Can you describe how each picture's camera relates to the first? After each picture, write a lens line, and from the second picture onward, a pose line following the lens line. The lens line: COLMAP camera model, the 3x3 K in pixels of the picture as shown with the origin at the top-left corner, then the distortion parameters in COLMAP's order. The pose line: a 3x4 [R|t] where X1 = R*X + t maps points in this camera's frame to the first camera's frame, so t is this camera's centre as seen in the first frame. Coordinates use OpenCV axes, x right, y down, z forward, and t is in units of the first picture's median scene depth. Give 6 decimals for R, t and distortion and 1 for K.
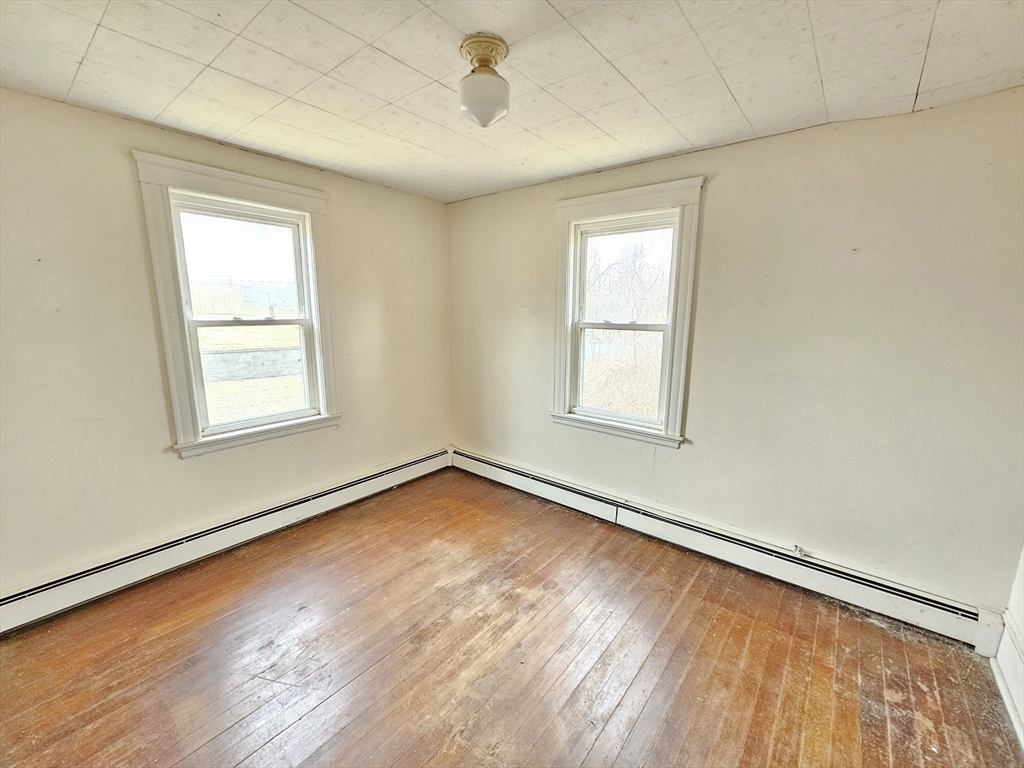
lens RADIAL K [[419.8, 0, 505.4], [0, 419.8, 383.7], [0, 0, 1]] dist [-0.004019, -0.001638]
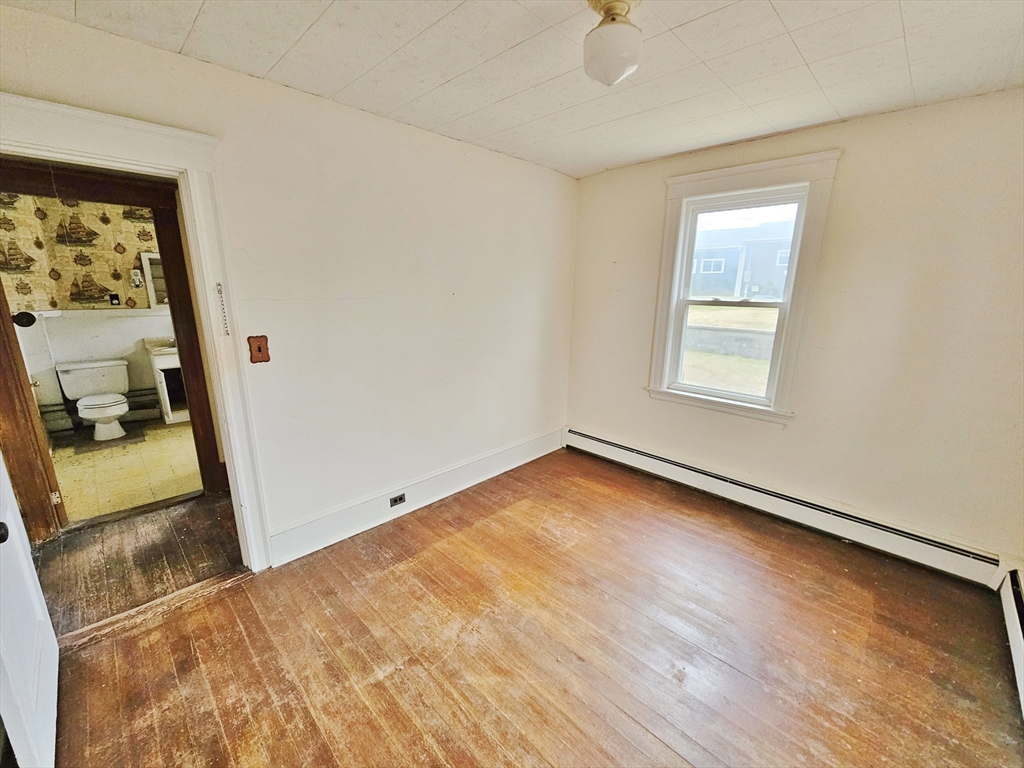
lens RADIAL K [[419.8, 0, 517.3], [0, 419.8, 387.1], [0, 0, 1]] dist [-0.004019, -0.001638]
pose [[-0.087286, 0.225195, -0.970396, 0.587138], [-0.186473, 0.953202, 0.237978, -0.100698], [0.978575, 0.201725, -0.041208, 0.570803]]
